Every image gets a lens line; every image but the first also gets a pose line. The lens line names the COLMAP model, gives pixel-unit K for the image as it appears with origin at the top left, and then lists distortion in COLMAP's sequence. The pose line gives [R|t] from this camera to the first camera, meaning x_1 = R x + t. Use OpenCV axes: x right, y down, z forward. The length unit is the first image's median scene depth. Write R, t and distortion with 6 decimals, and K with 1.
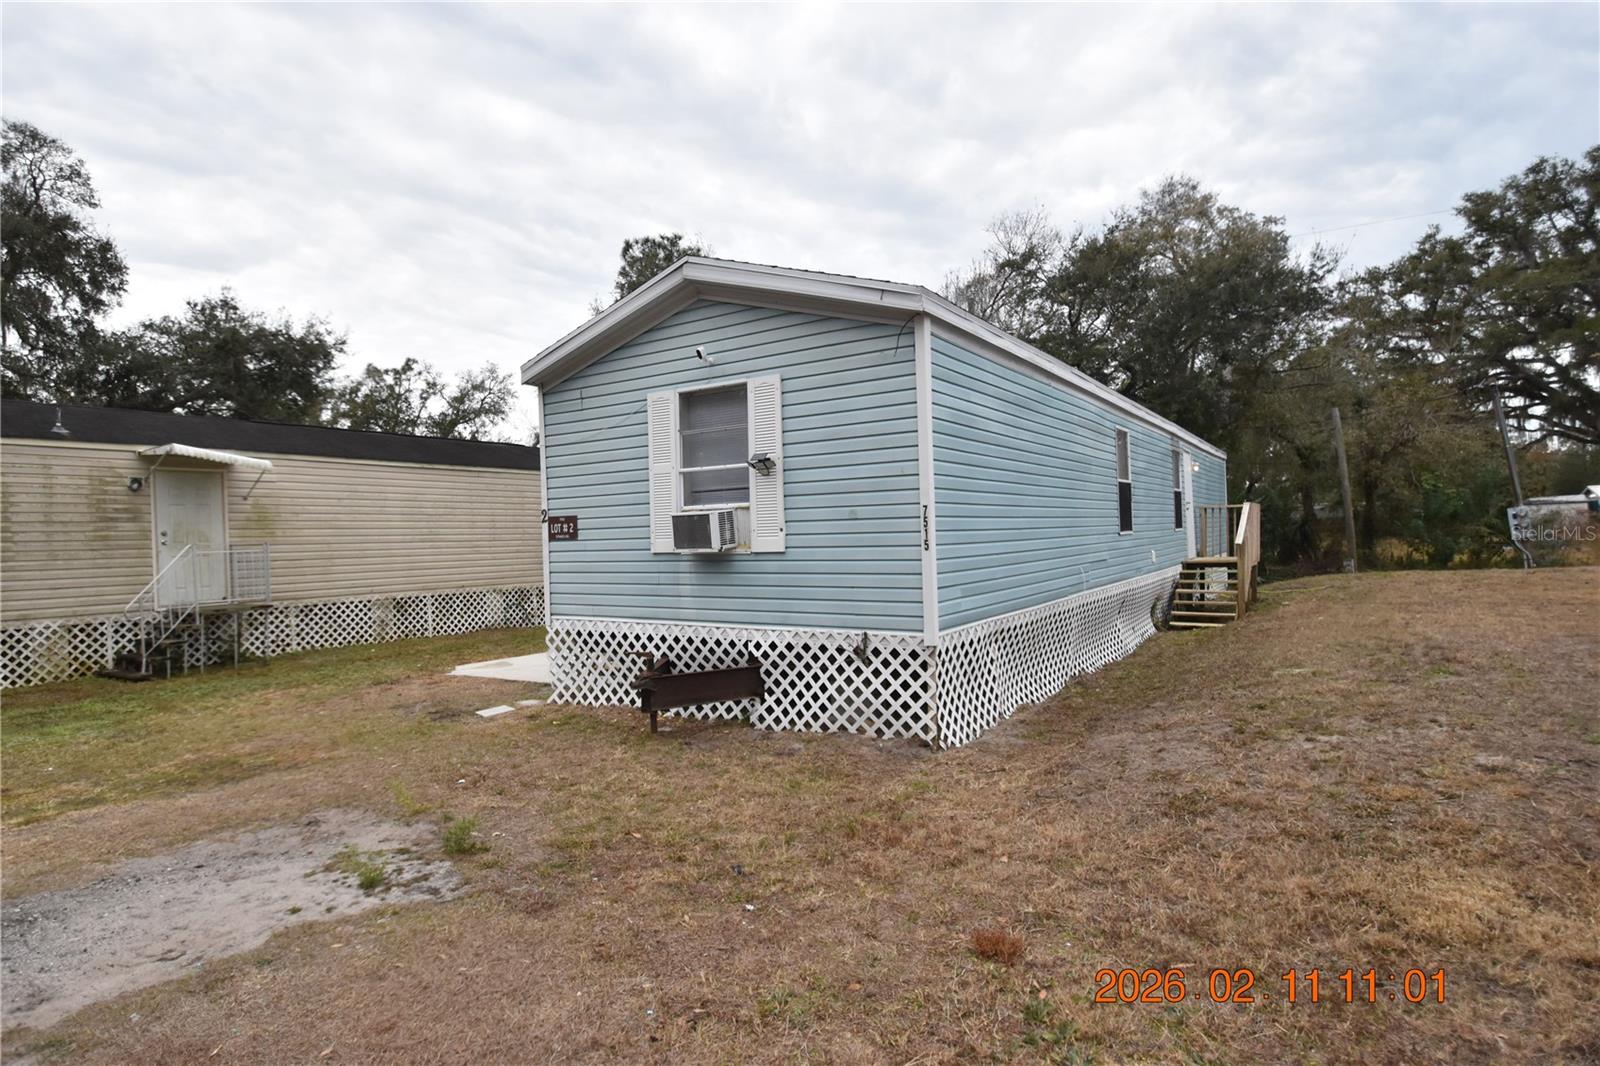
lens RADIAL K [[838.9, 0, 800.0], [0, 838.9, 533.0], [0, 0, 1]] dist [0.020195, -0.025473]
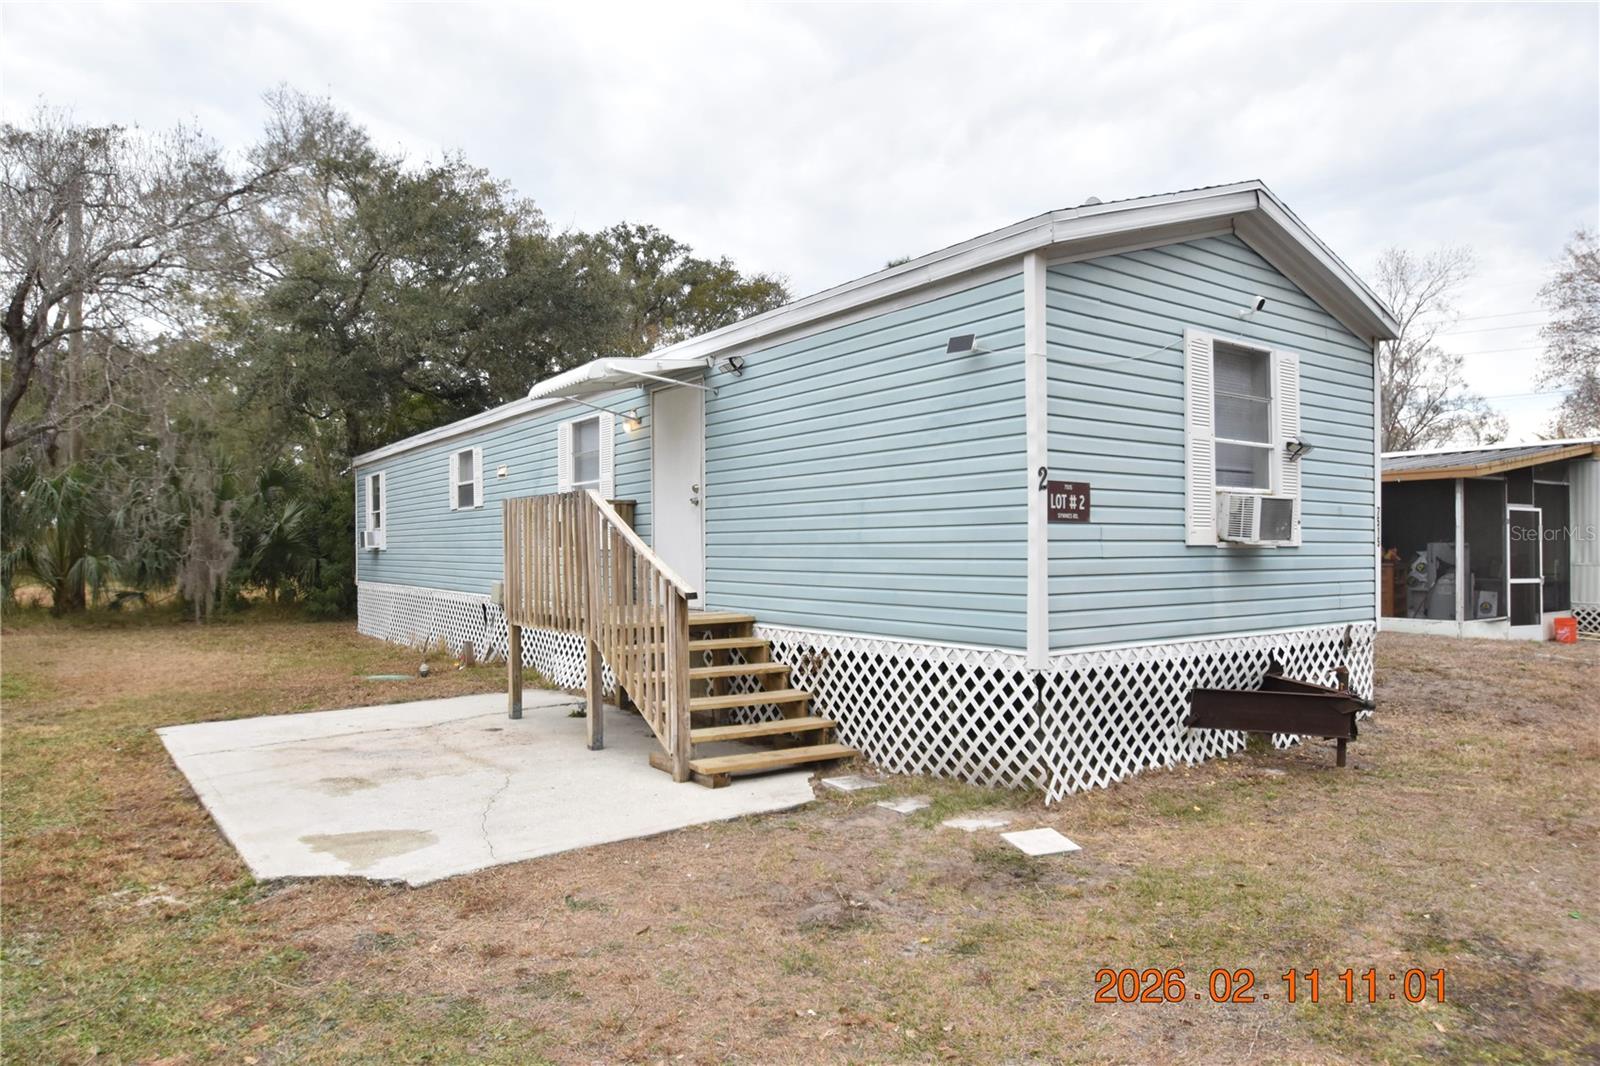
lens RADIAL K [[993.2, 0, 804.0], [0, 993.2, 528.6], [0, 0, 1]] dist [-0.023353, -0.000609]
pose [[0.350431, 0.044806, 0.935516, -1.198331], [-0.009932, 0.998977, -0.044125, 0.055041], [-0.936536, 0.006172, 0.350517, 1.103534]]
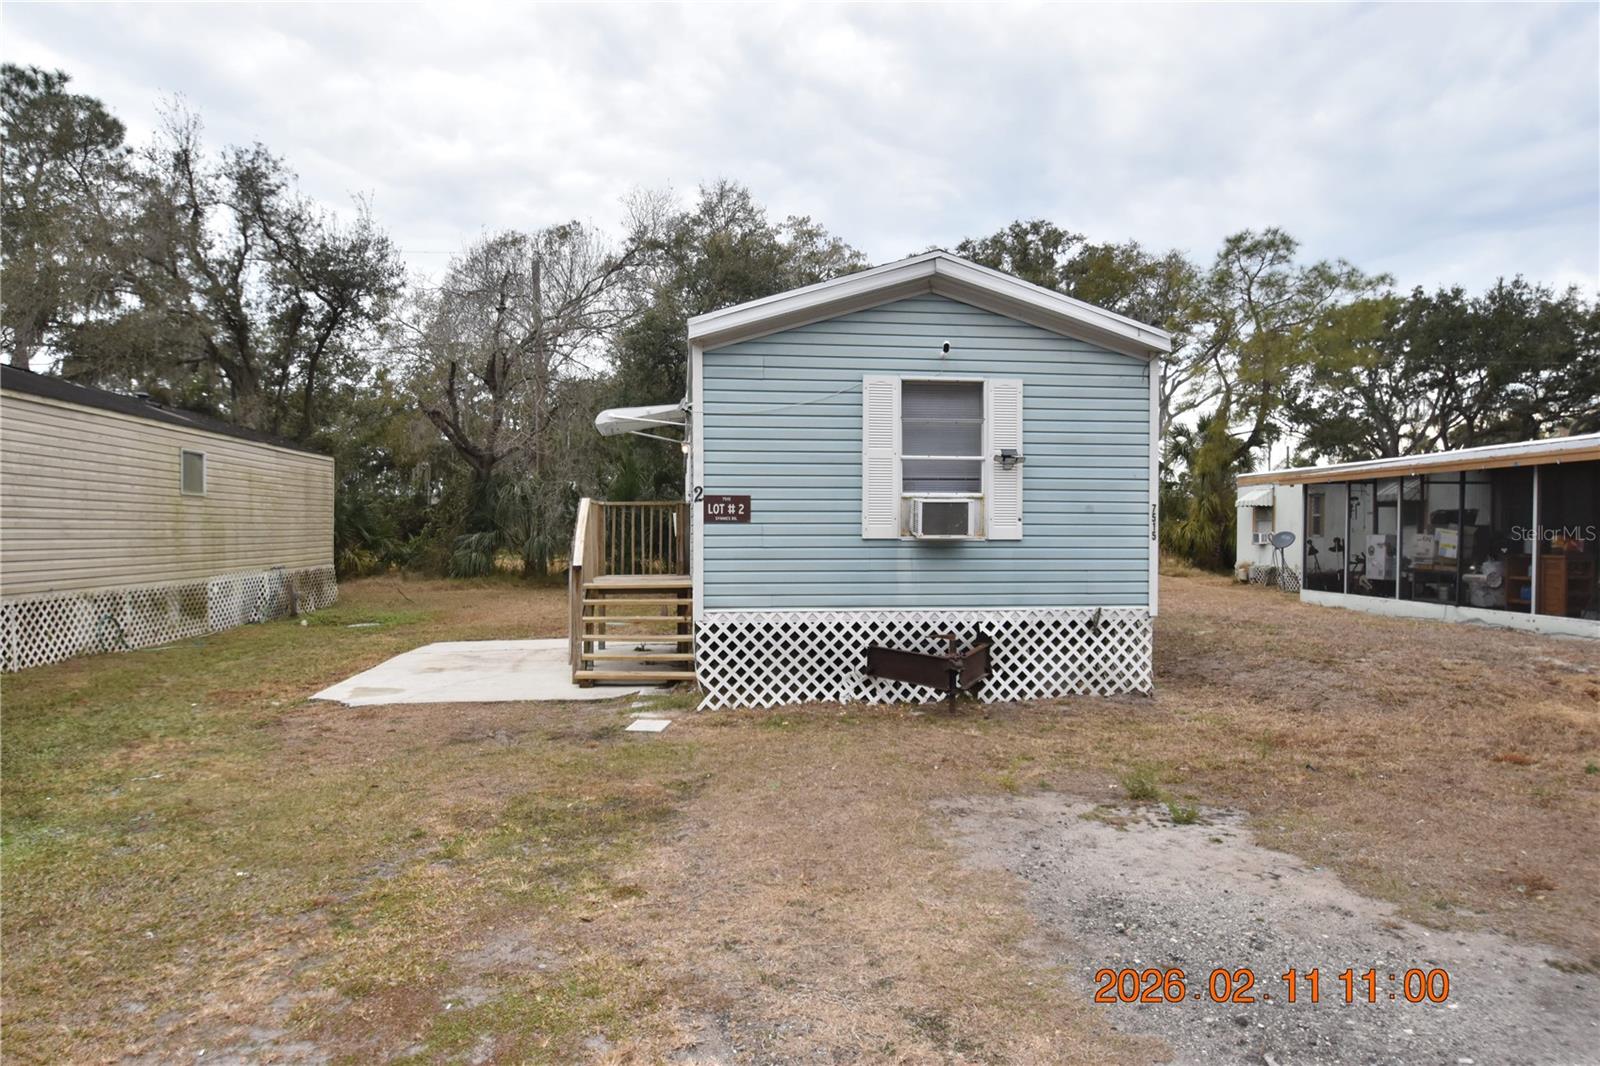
lens RADIAL K [[972.7, 0, 795.5], [0, 972.7, 528.4], [0, 0, 1]] dist [-0.021909, 0.000607]
pose [[0.759768, 0.028979, 0.649548, -1.056251], [-0.024483, 0.999573, -0.015958, 0.034654], [-0.649733, -0.003778, 0.760153, 0.212158]]
